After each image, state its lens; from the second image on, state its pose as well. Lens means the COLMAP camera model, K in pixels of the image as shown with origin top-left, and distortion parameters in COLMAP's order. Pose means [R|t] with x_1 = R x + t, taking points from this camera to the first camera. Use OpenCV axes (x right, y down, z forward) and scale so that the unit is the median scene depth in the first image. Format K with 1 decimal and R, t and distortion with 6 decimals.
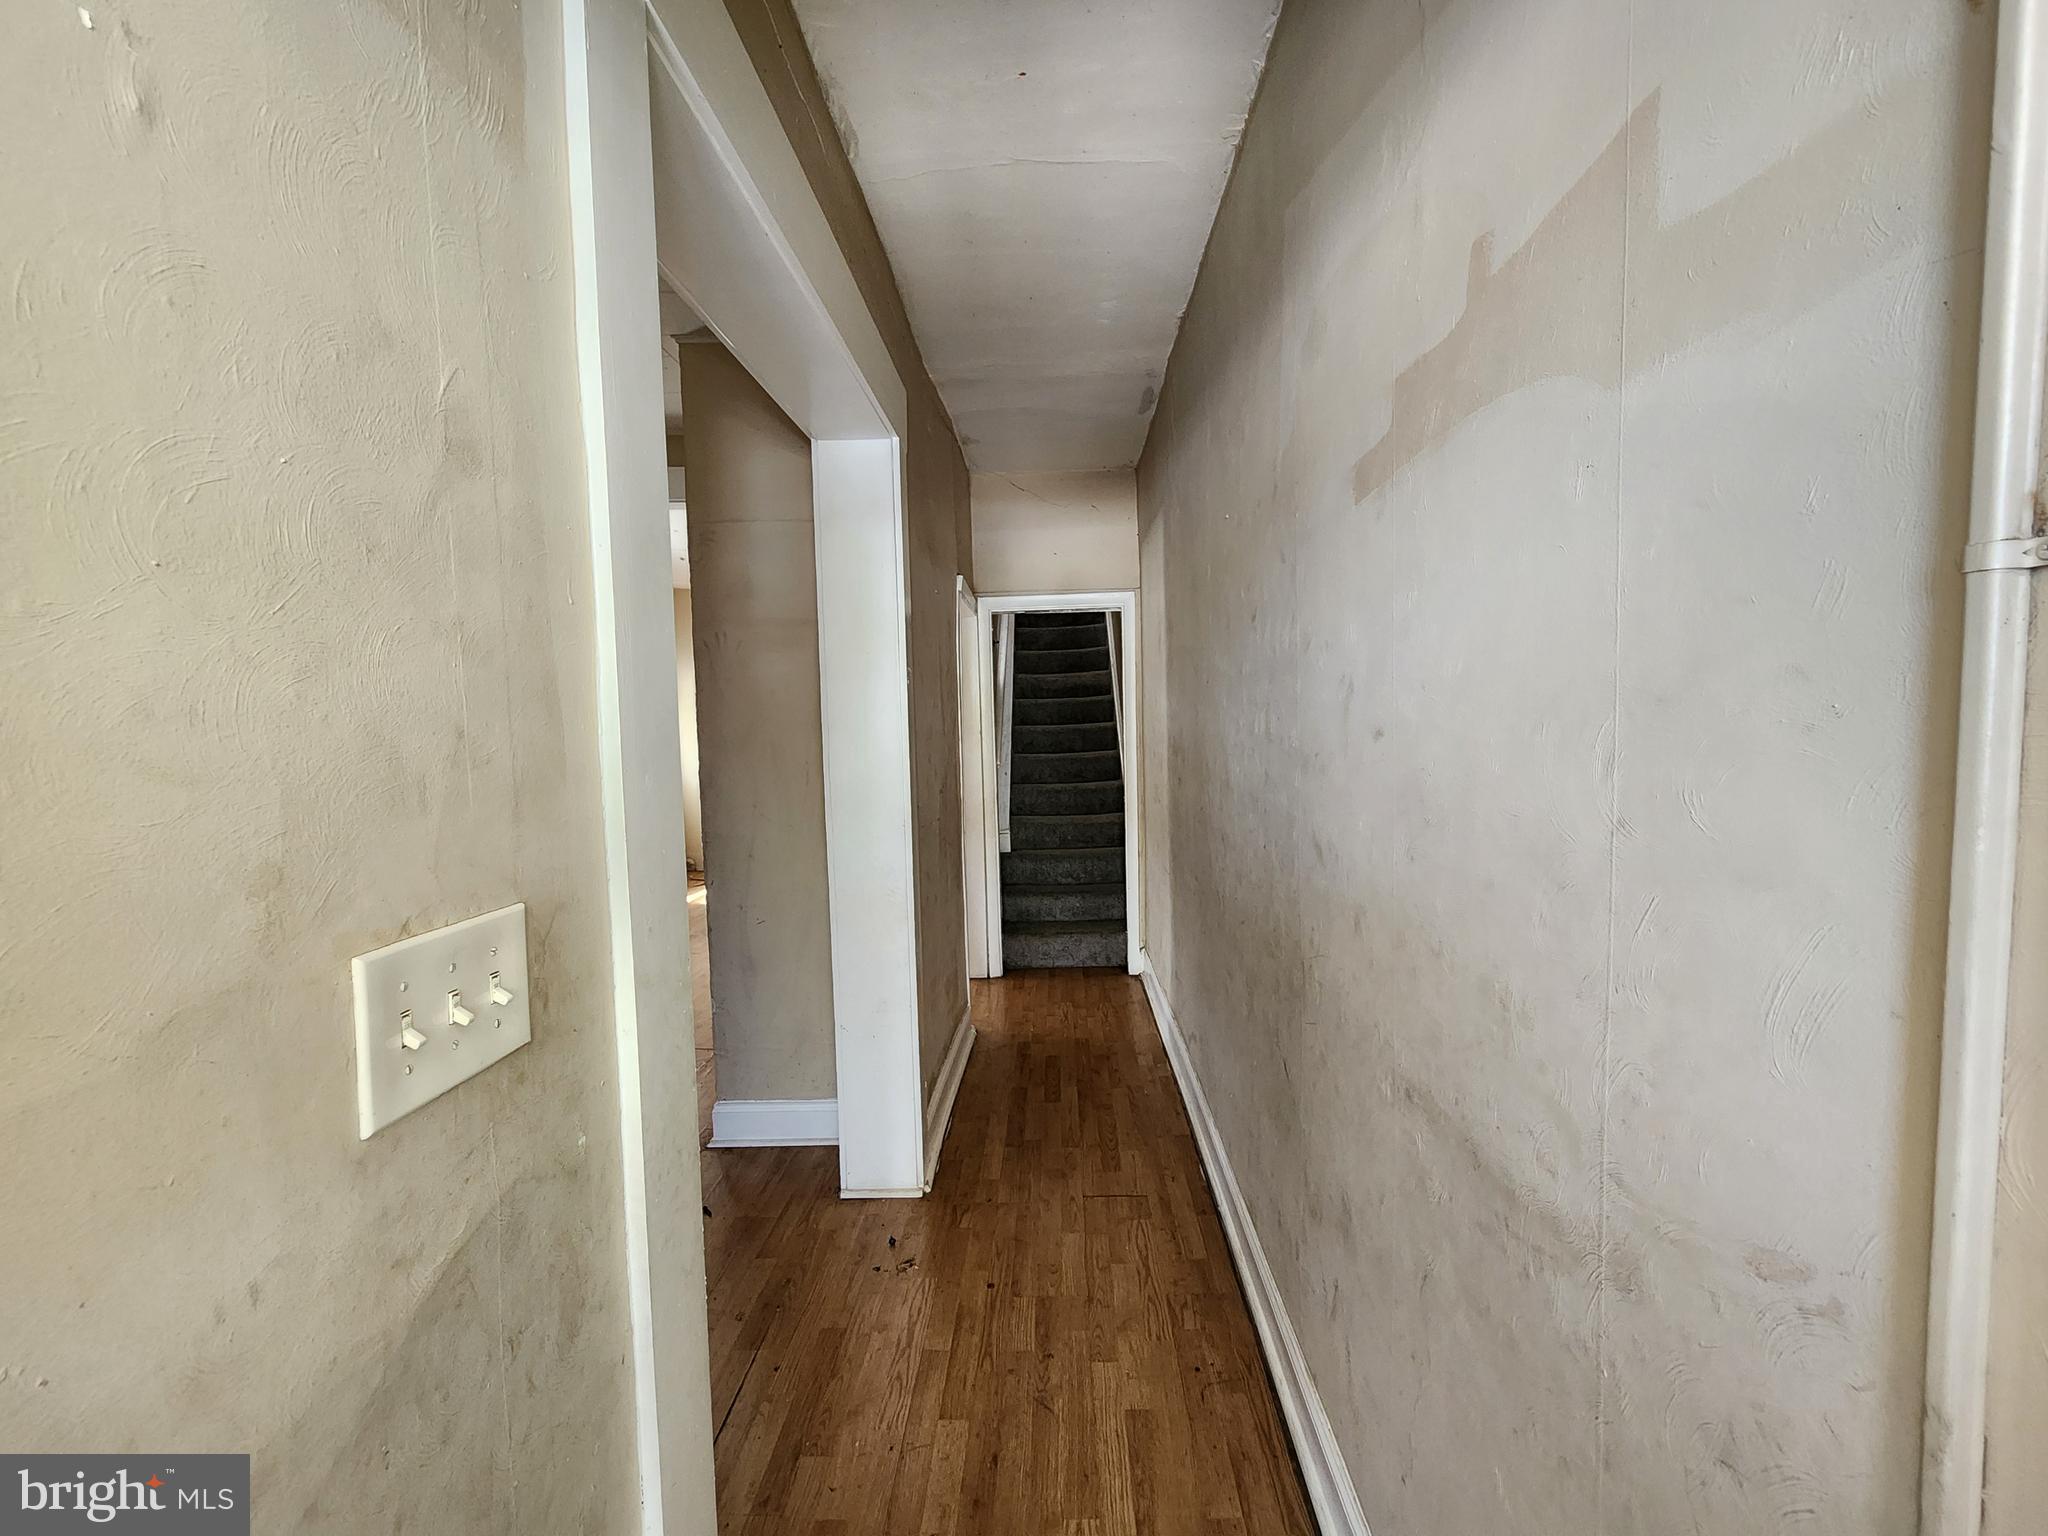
lens RADIAL K [[832.1, 0, 1038.4], [0, 832.1, 770.6], [0, 0, 1]] dist [-0.001465, 0.000456]
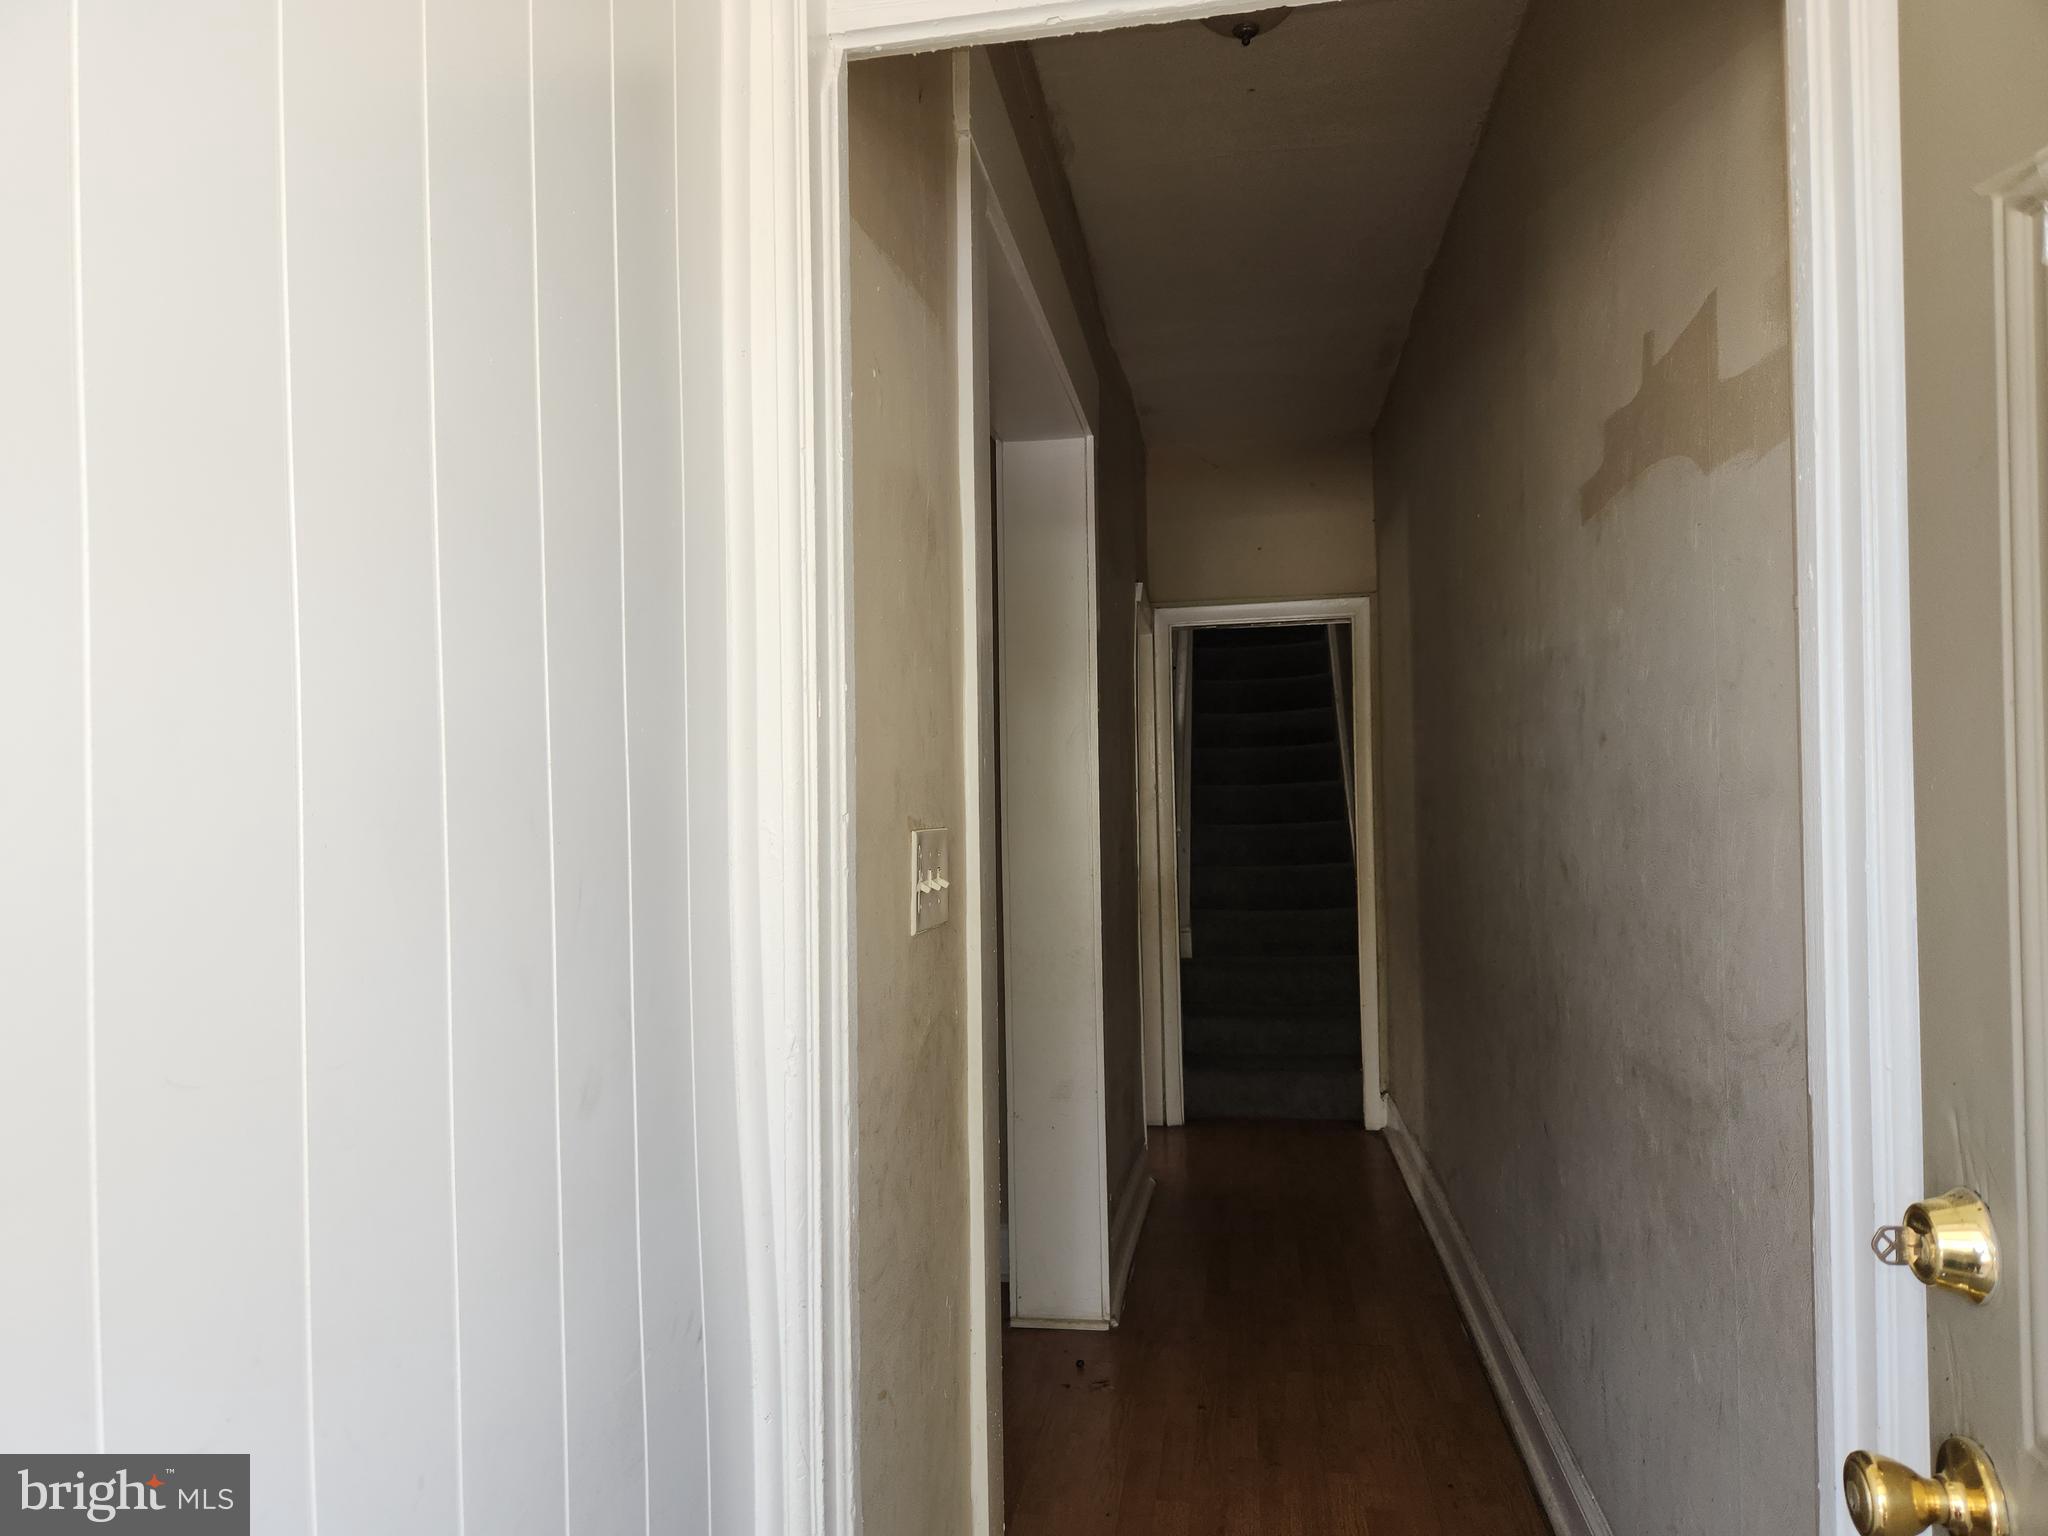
lens RADIAL K [[1344.9, 0, 1018.4], [0, 1344.9, 787.6], [0, 0, 1]] dist [0.059652, -0.002105]
pose [[0.989927, 0.002181, -0.141561, -0.026288], [-0.011794, 0.997676, -0.067102, 0.044570], [0.141085, 0.068095, 0.987653, -0.254379]]
